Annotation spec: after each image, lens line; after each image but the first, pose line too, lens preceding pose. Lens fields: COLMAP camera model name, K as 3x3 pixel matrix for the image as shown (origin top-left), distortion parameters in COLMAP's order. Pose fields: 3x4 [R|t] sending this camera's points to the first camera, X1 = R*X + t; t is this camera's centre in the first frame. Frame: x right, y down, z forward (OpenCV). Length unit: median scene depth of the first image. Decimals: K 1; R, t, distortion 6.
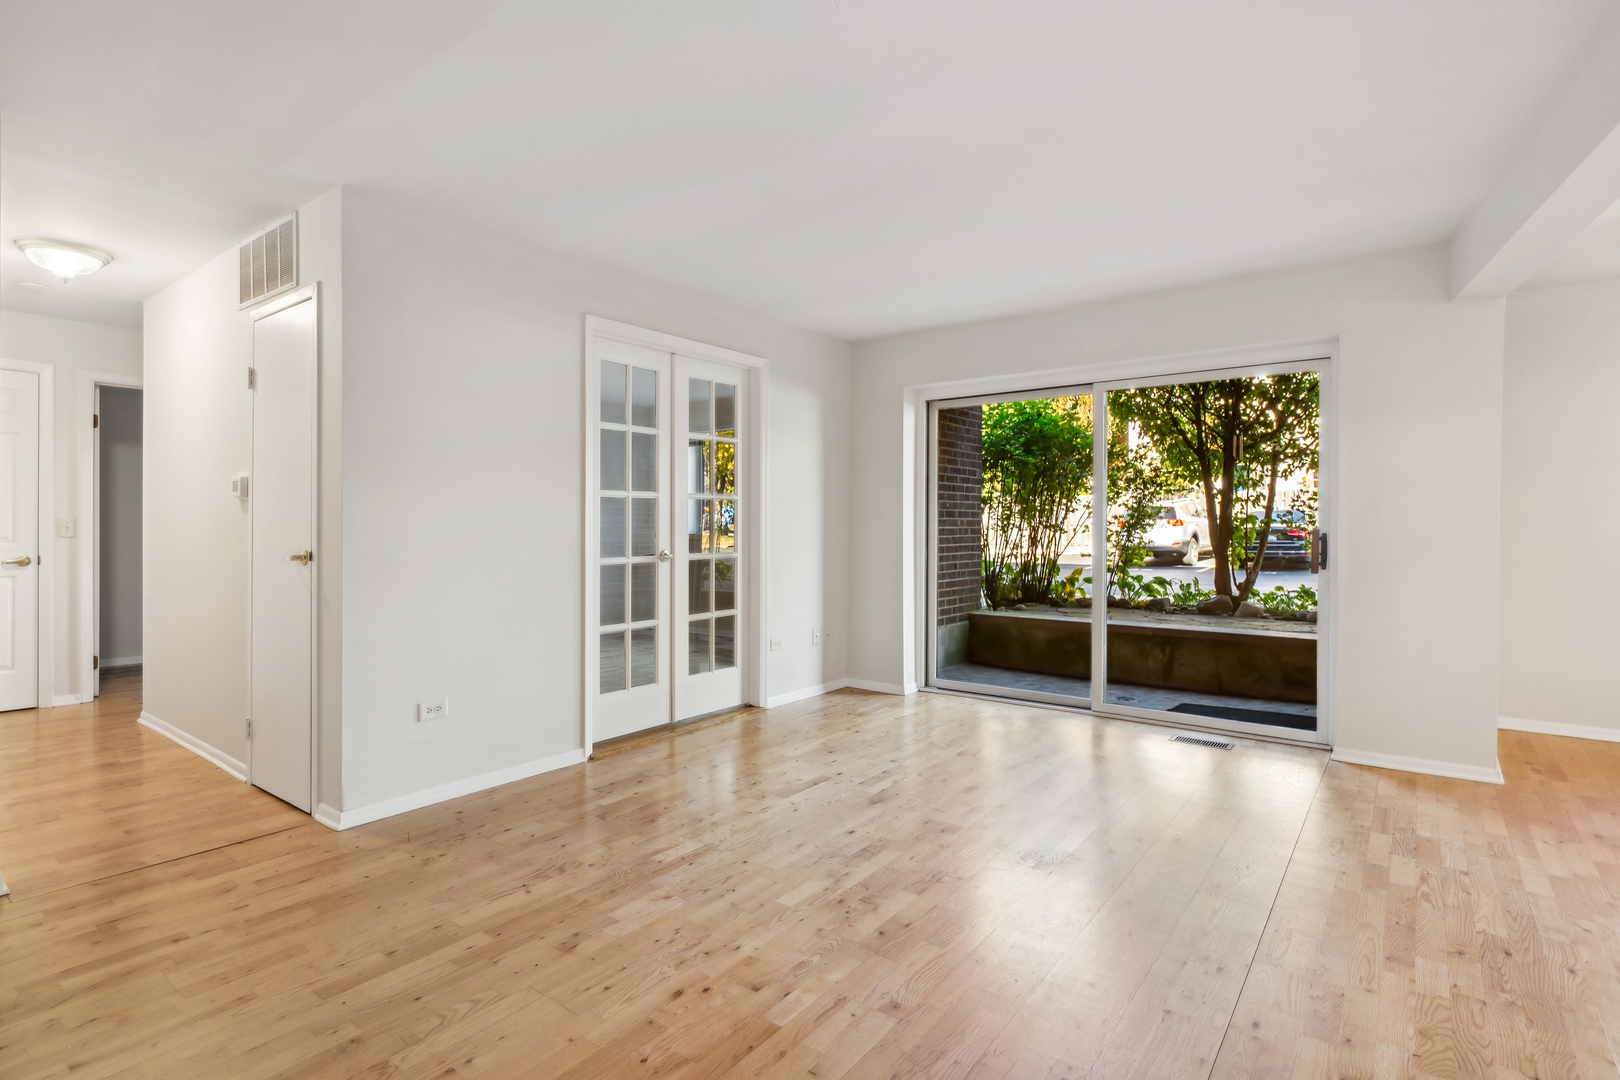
lens RADIAL K [[790.6, 0, 809.2], [0, 790.6, 531.1], [0, 0, 1]] dist [-0.000108, -0.000757]
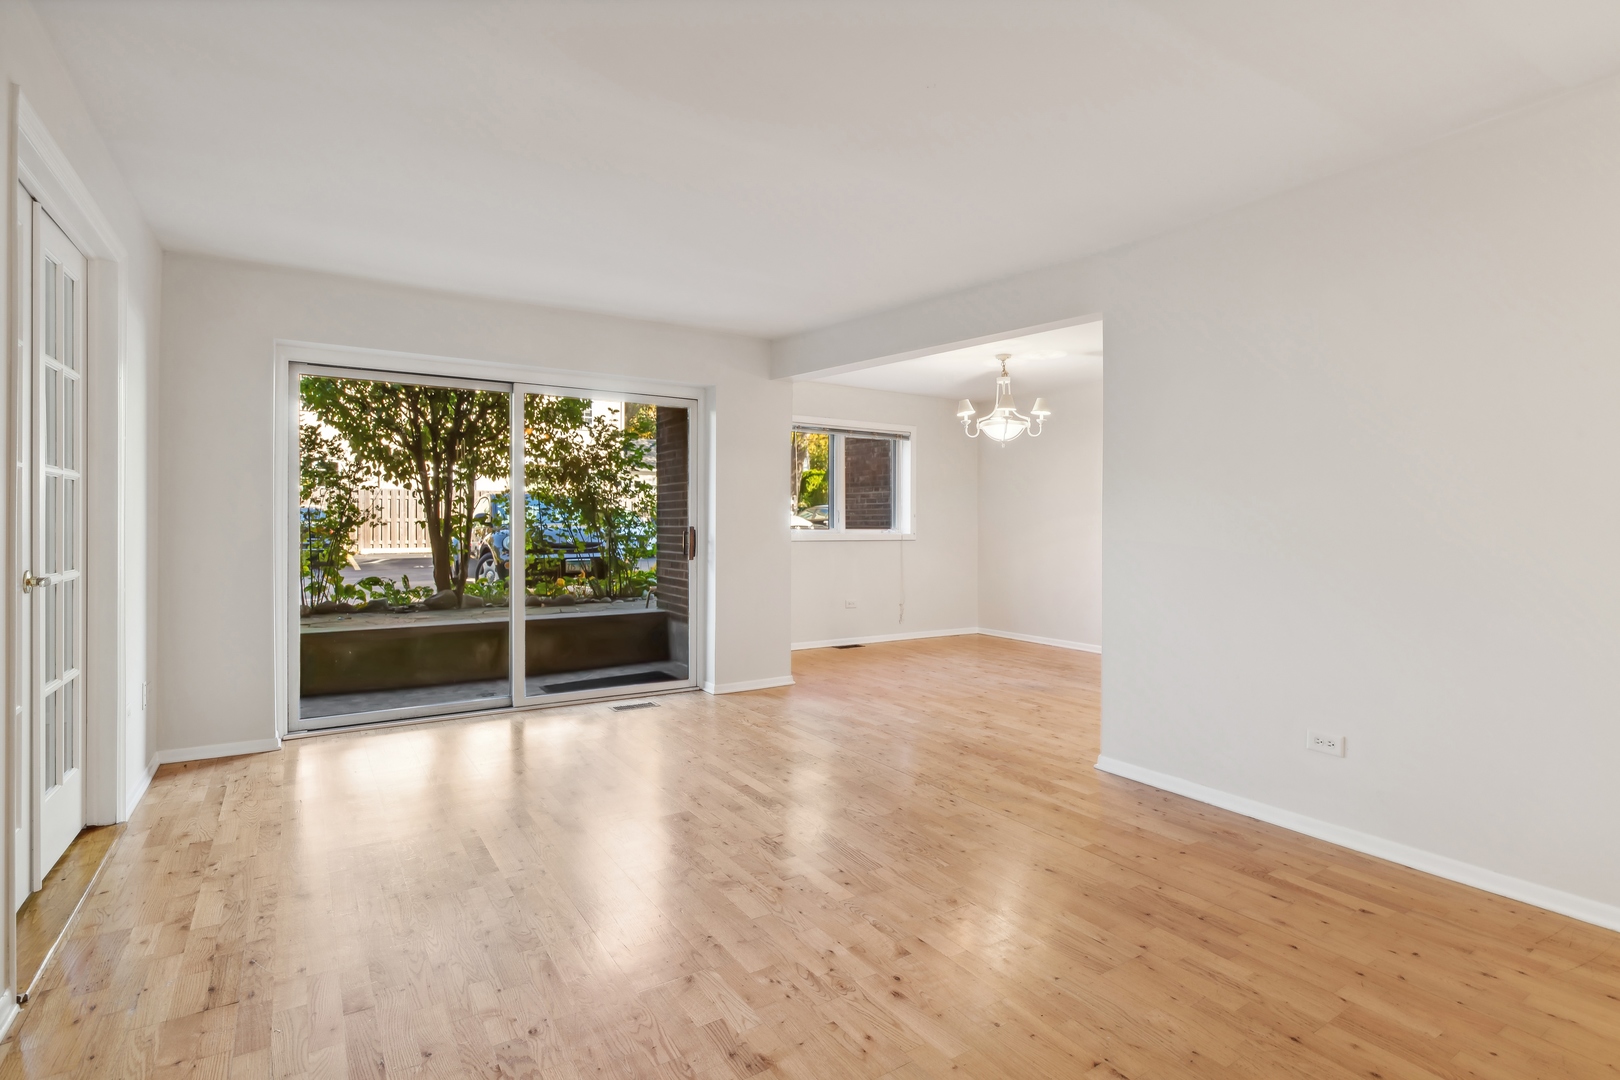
lens RADIAL K [[790.6, 0, 792.9], [0, 790.6, 532.4], [0, 0, 1]] dist [-0.000108, -0.000757]
pose [[0.347914, -0.010819, 0.937464, -0.557505], [0.005305, 0.999940, 0.009572, -0.005272], [-0.937511, 0.001643, 0.347951, 0.377136]]
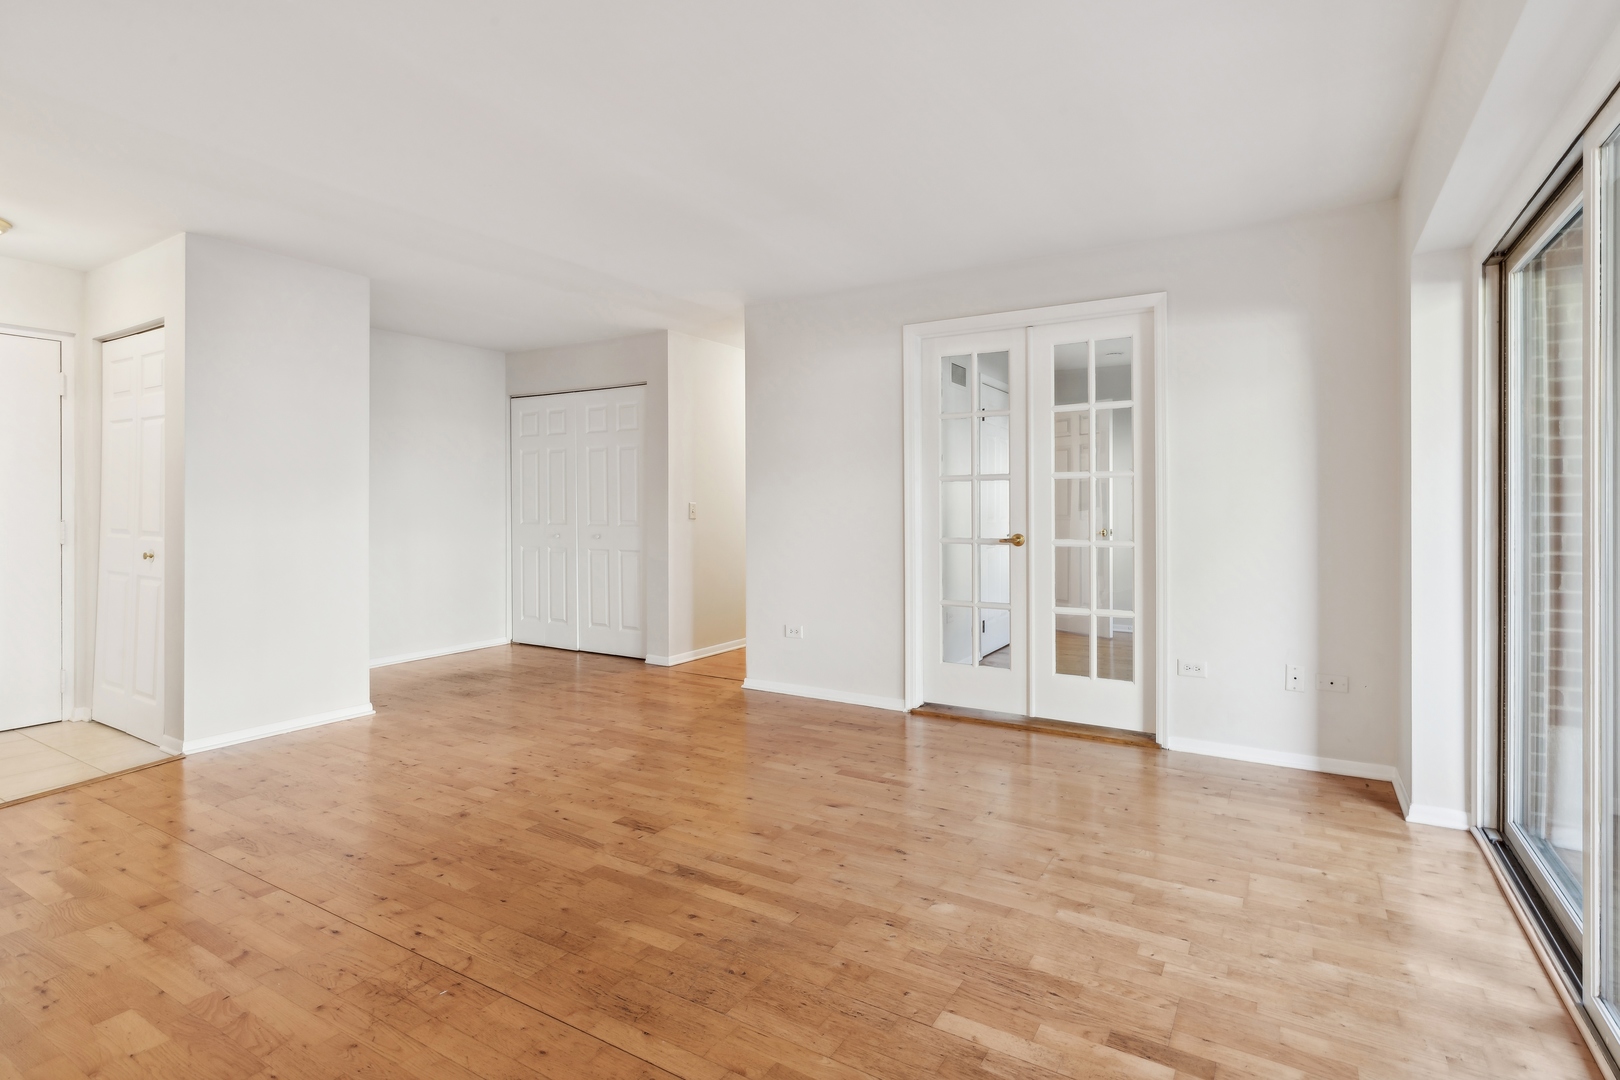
lens RADIAL K [[790.6, 0, 815.3], [0, 790.6, 502.6], [0, 0, 1]] dist [-0.000108, -0.000757]
pose [[0.123160, -0.001816, -0.992385, 0.832422], [-0.008184, 0.999962, -0.002846, -0.011013], [0.992353, 0.008472, 0.123140, 0.707758]]
